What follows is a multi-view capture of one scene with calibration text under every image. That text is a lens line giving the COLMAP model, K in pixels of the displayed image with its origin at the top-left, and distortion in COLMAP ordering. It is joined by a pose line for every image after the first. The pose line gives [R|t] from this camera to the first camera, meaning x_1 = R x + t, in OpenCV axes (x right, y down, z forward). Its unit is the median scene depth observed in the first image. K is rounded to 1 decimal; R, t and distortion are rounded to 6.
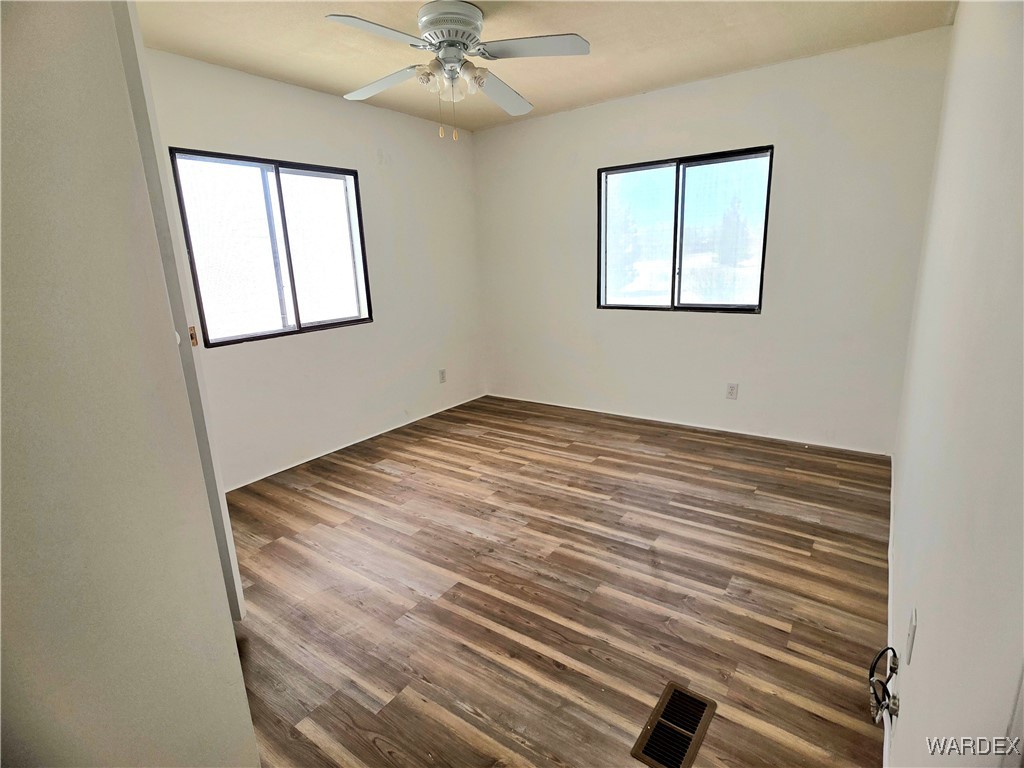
lens RADIAL K [[512.2, 0, 504.9], [0, 512.2, 381.8], [0, 0, 1]] dist [0.001081, -0.000912]
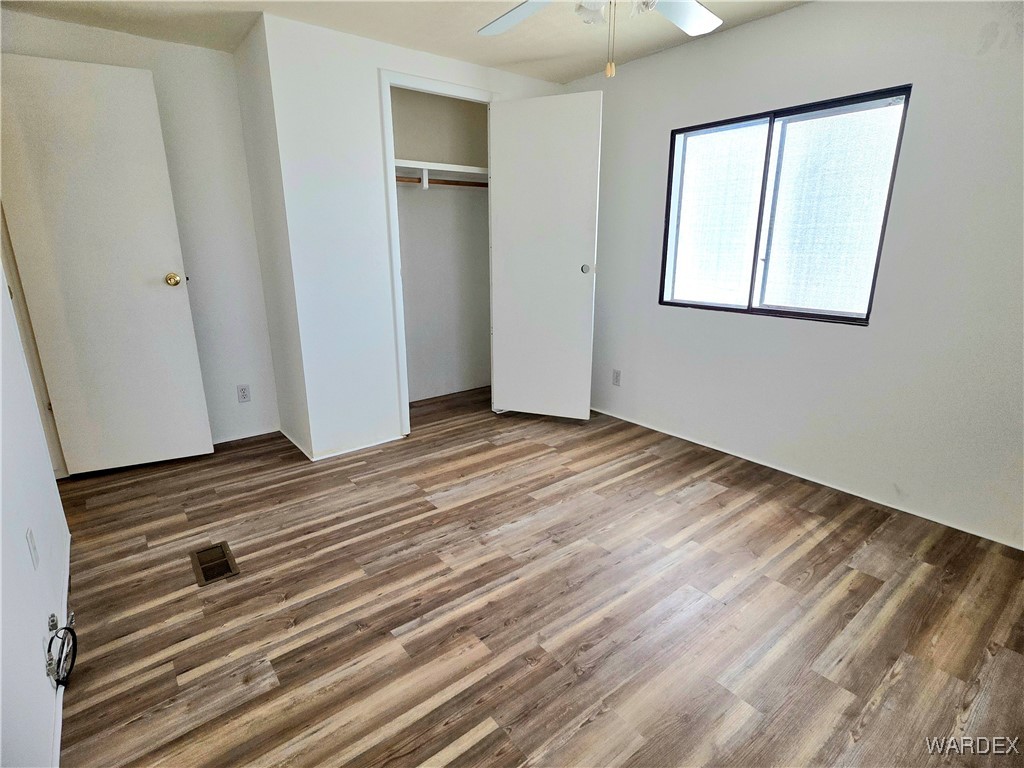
lens RADIAL K [[512.2, 0, 505.4], [0, 512.2, 385.2], [0, 0, 1]] dist [0.001081, -0.000912]
pose [[-0.261068, 0.302757, -0.916614, 0.770993], [-0.214655, 0.907563, 0.360905, -0.296186], [0.941152, 0.290977, -0.171947, 1.112537]]
